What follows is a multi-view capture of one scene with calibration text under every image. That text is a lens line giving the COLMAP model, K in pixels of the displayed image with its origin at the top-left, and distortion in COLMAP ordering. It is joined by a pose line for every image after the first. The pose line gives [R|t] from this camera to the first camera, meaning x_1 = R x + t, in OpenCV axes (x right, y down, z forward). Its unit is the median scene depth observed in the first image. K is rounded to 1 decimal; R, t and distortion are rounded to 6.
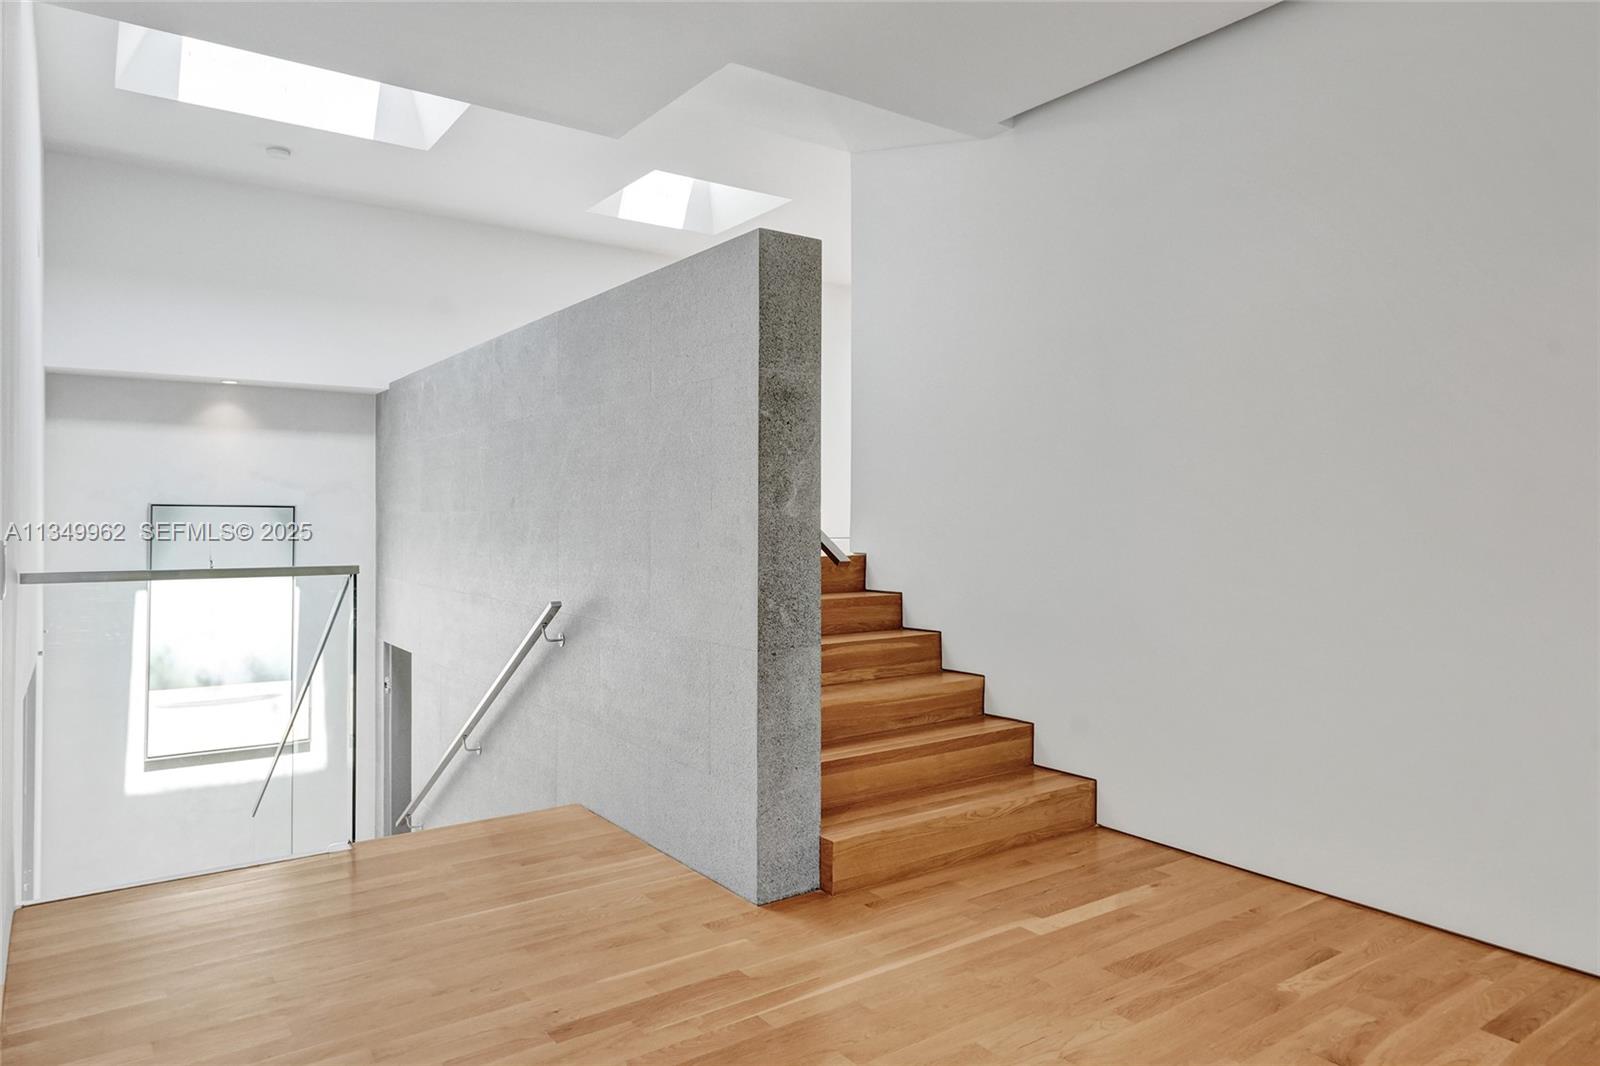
lens RADIAL K [[1025.6, 0, 805.9], [0, 1025.6, 513.4], [0, 0, 1]] dist [0.000501, -0.000172]
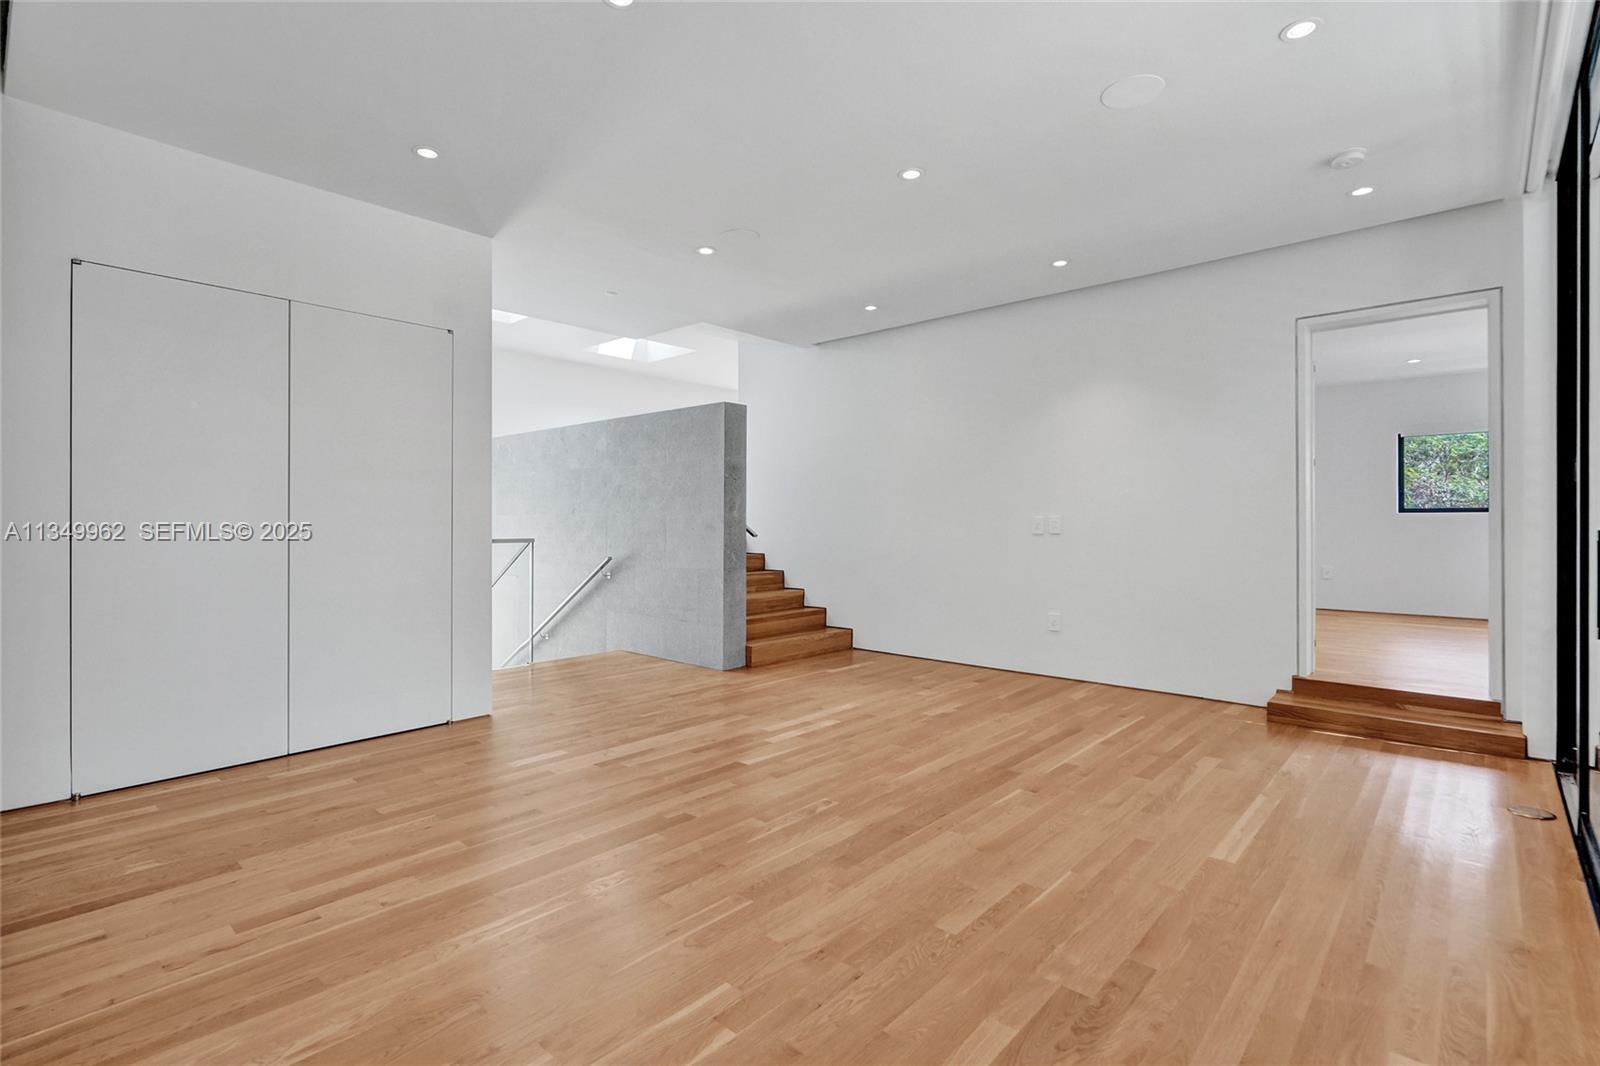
lens RADIAL K [[760.6, 0, 795.0], [0, 760.6, 528.3], [0, 0, 1]] dist [-0.000604, -0.000215]
pose [[0.978075, 0.001288, 0.208247, -0.232542], [-0.003444, 0.999944, 0.009989, 0.010893], [-0.208223, -0.010487, 0.978025, -0.752604]]
